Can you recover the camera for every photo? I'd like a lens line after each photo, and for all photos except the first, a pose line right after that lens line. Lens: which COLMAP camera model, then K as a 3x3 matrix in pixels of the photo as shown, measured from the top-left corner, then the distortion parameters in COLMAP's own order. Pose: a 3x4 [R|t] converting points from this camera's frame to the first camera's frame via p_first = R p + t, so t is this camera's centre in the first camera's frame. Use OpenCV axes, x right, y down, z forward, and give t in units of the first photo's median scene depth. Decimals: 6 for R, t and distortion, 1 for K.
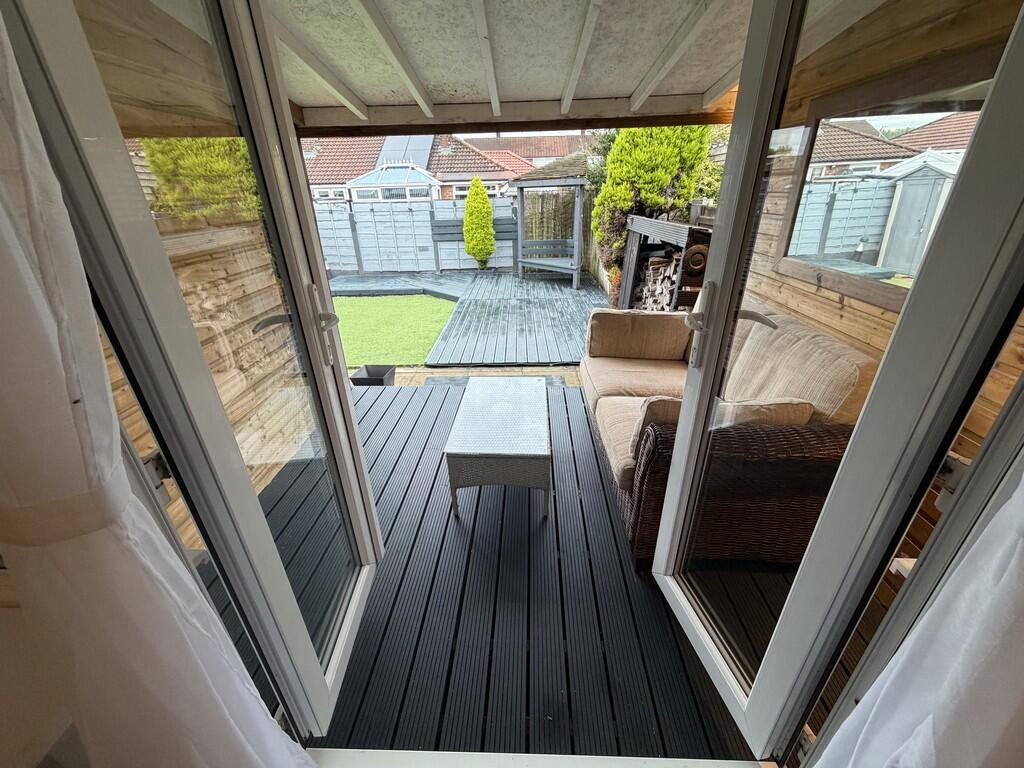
lens RADIAL K [[409.0, 0, 510.0], [0, 409.0, 382.3], [0, 0, 1]] dist [-0.000388, -0.000174]
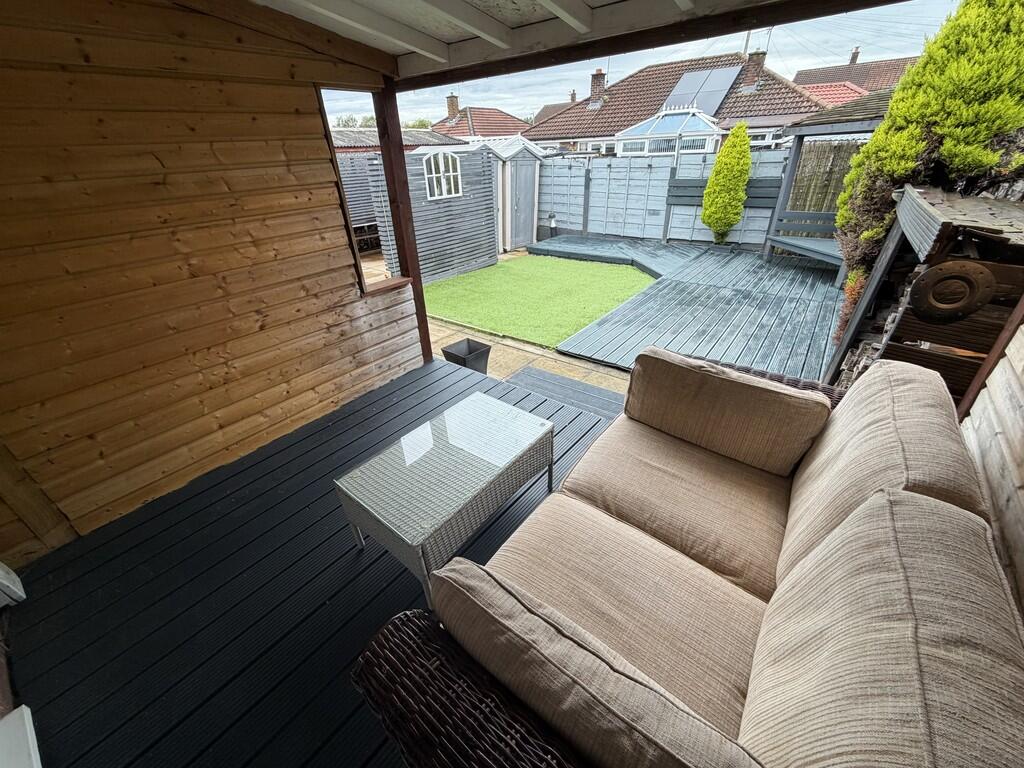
lens RADIAL K [[409.0, 0, 510.0], [0, 409.0, 382.3], [0, 0, 1]] dist [-0.000388, -0.000174]
pose [[0.805433, 0.284585, -0.519893, 0.106337], [-0.234616, 0.958618, 0.161265, -0.050570], [0.544273, -0.007913, 0.838871, 0.102557]]
